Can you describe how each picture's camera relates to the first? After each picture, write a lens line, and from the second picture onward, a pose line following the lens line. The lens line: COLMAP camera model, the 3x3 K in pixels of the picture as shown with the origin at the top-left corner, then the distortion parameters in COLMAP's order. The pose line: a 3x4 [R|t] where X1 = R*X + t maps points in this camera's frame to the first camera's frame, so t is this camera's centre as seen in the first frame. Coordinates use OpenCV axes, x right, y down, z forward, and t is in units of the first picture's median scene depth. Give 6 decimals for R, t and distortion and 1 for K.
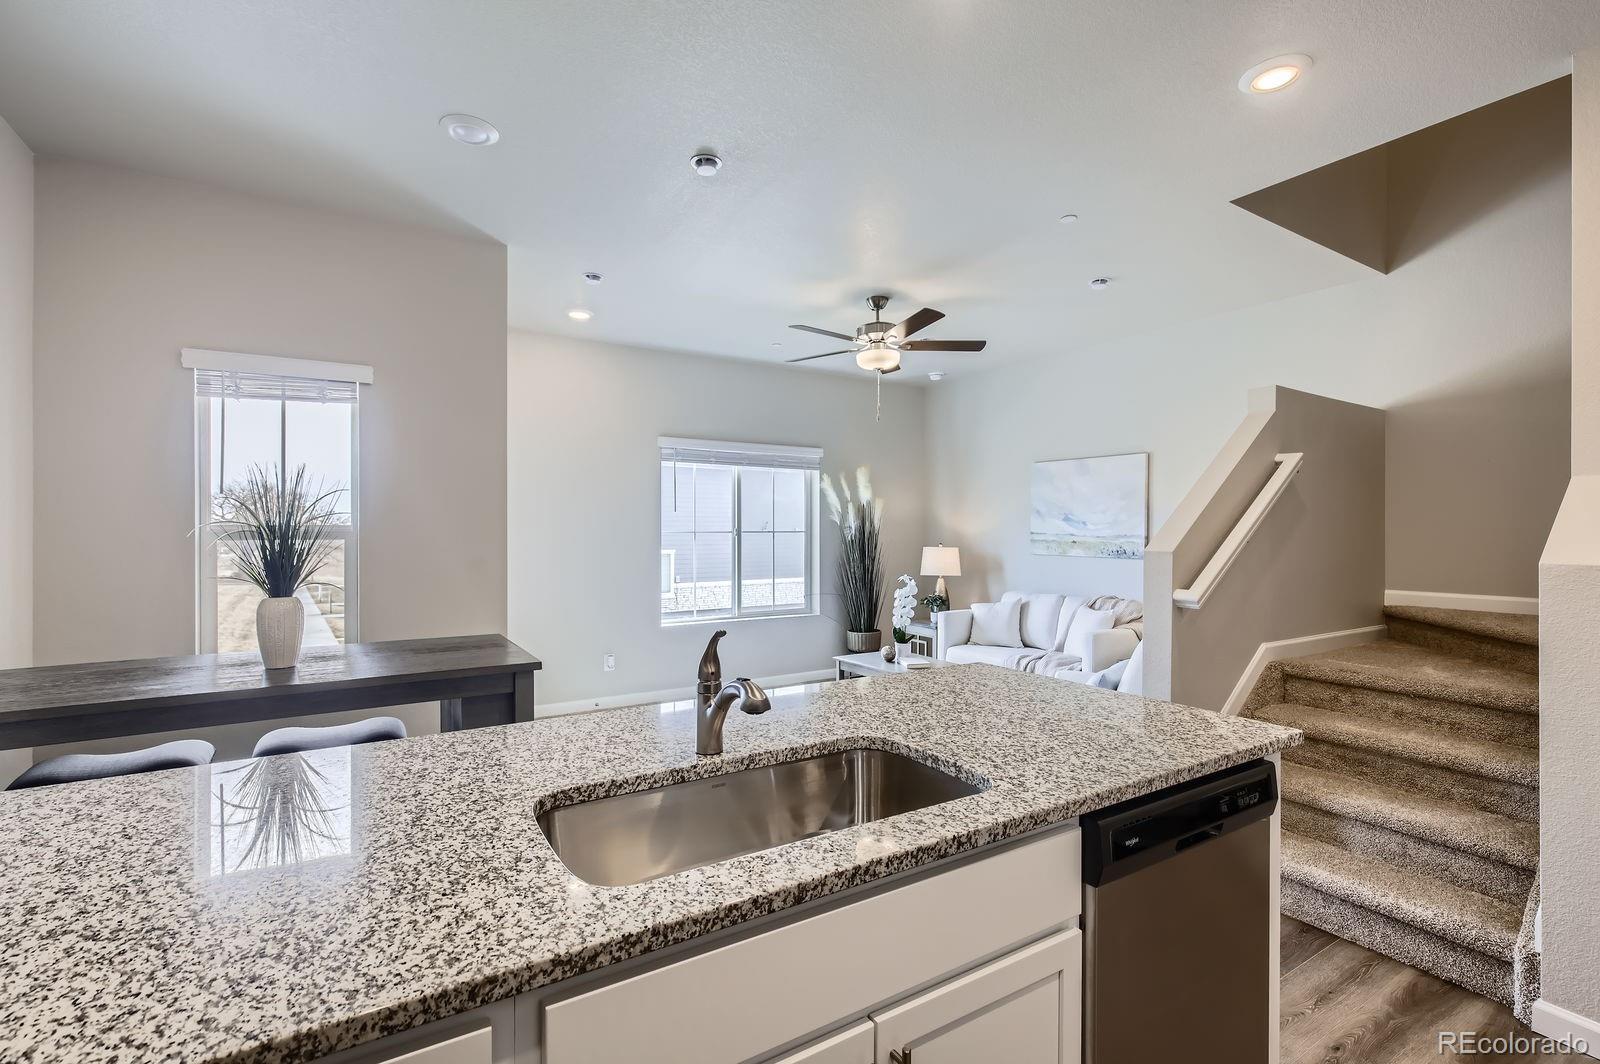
lens RADIAL K [[719.3, 0, 772.9], [0, 719.3, 539.8], [0, 0, 1]] dist [0.004383, -0.003147]
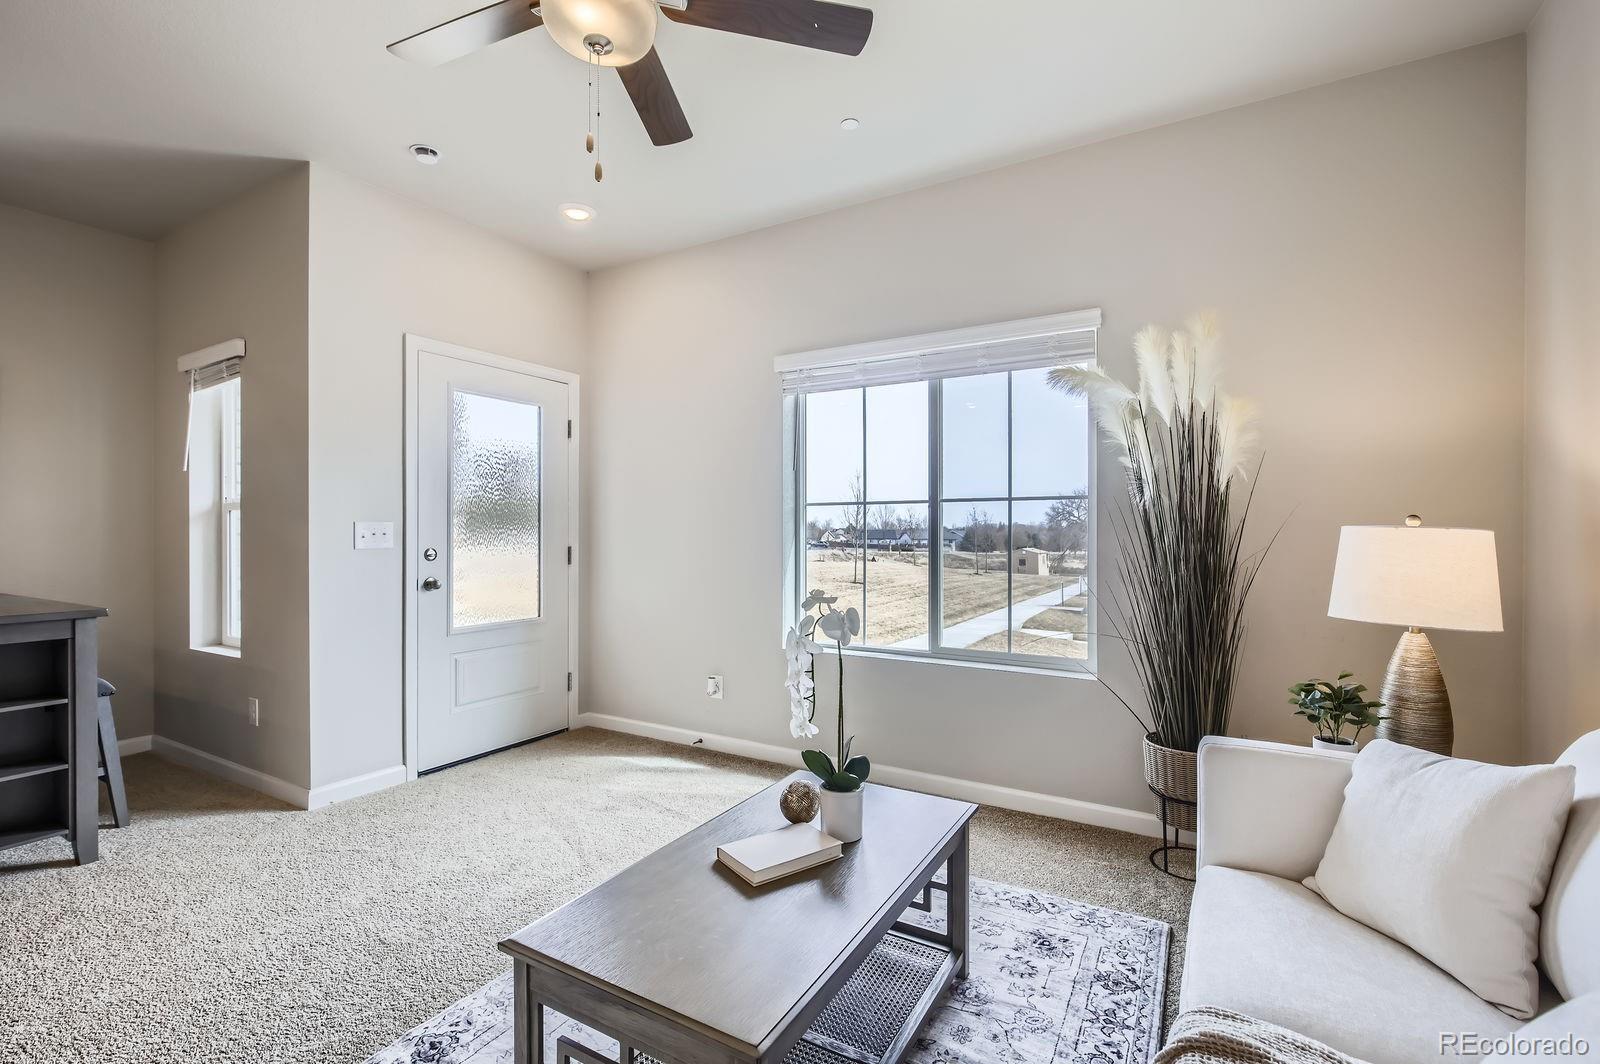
lens RADIAL K [[719.3, 0, 801.8], [0, 719.3, 524.7], [0, 0, 1]] dist [0.004383, -0.003147]
pose [[0.473242, 0.000372, -0.880933, 1.441989], [-0.010661, 0.999929, -0.005306, 0.043853], [0.880868, 0.011903, 0.473212, 2.436640]]
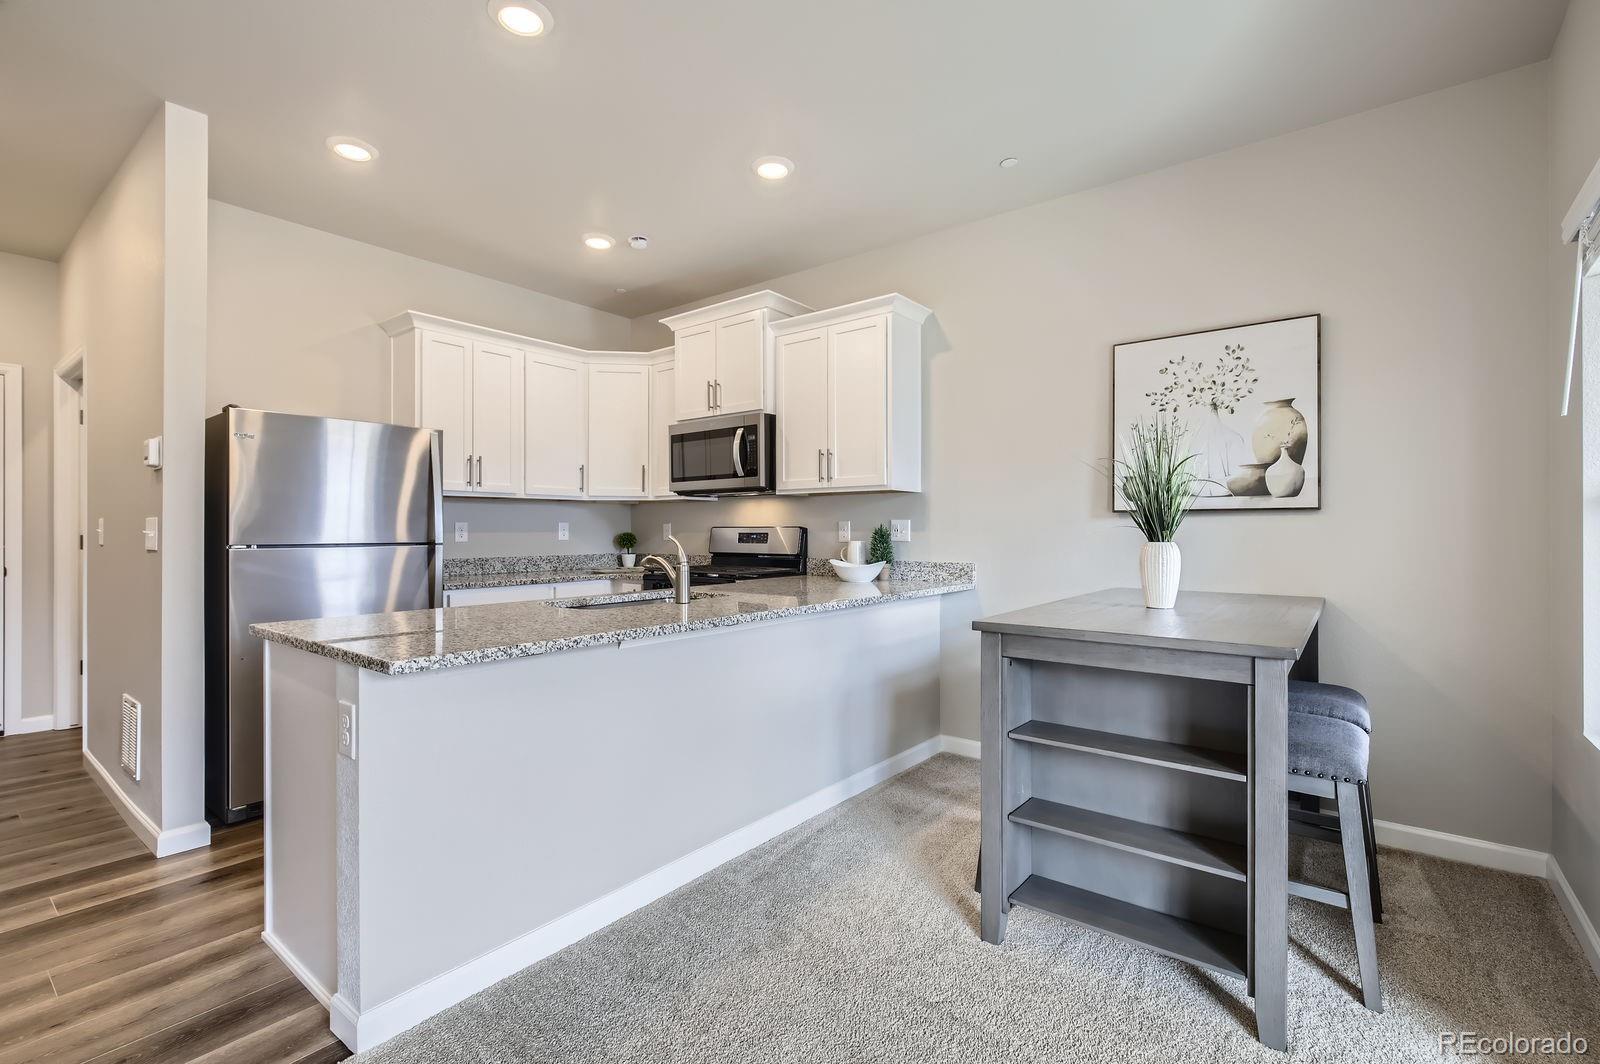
lens RADIAL K [[719.3, 0, 801.1], [0, 719.3, 528.9], [0, 0, 1]] dist [0.004383, -0.003147]
pose [[-0.930653, -0.001119, -0.365902, 0.263650], [-0.004516, 0.999954, 0.008426, 0.075849], [0.365876, 0.009494, -0.930615, 2.486985]]
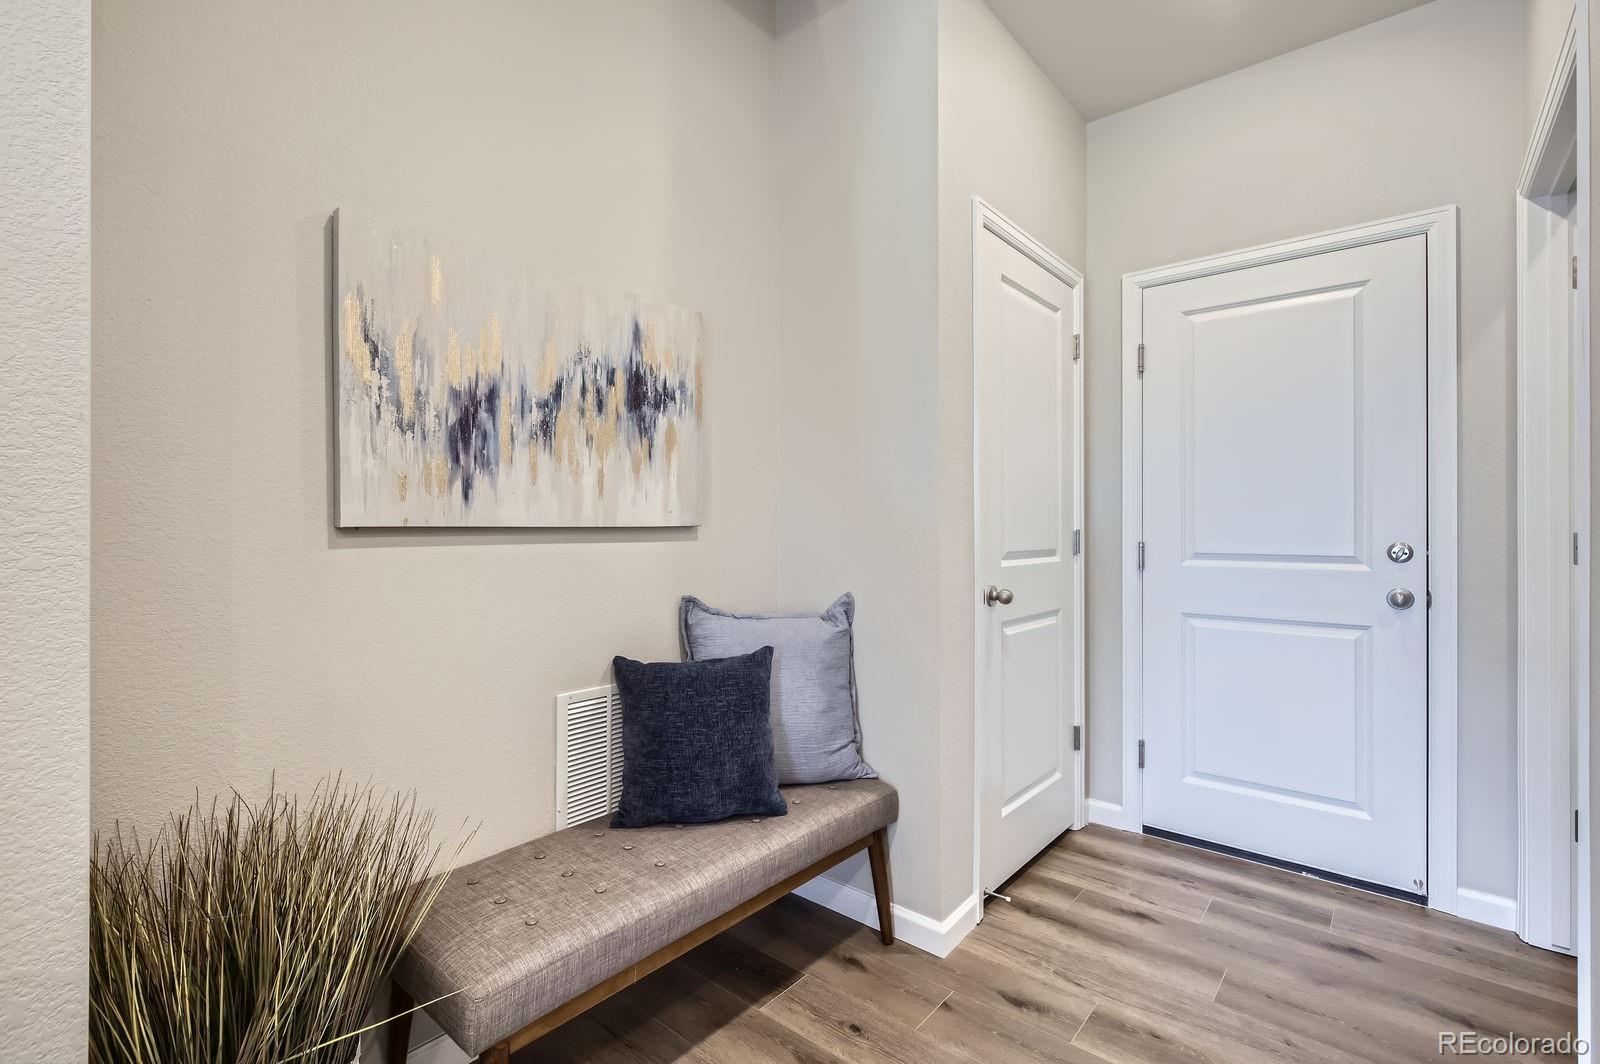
lens RADIAL K [[719.3, 0, 798.9], [0, 719.3, 522.7], [0, 0, 1]] dist [0.004383, -0.003147]
pose [[-0.324179, 0.000230, 0.945996, 1.017913], [0.011102, 0.999932, 0.003561, 0.095932], [-0.945931, 0.011657, -0.324160, 0.727245]]
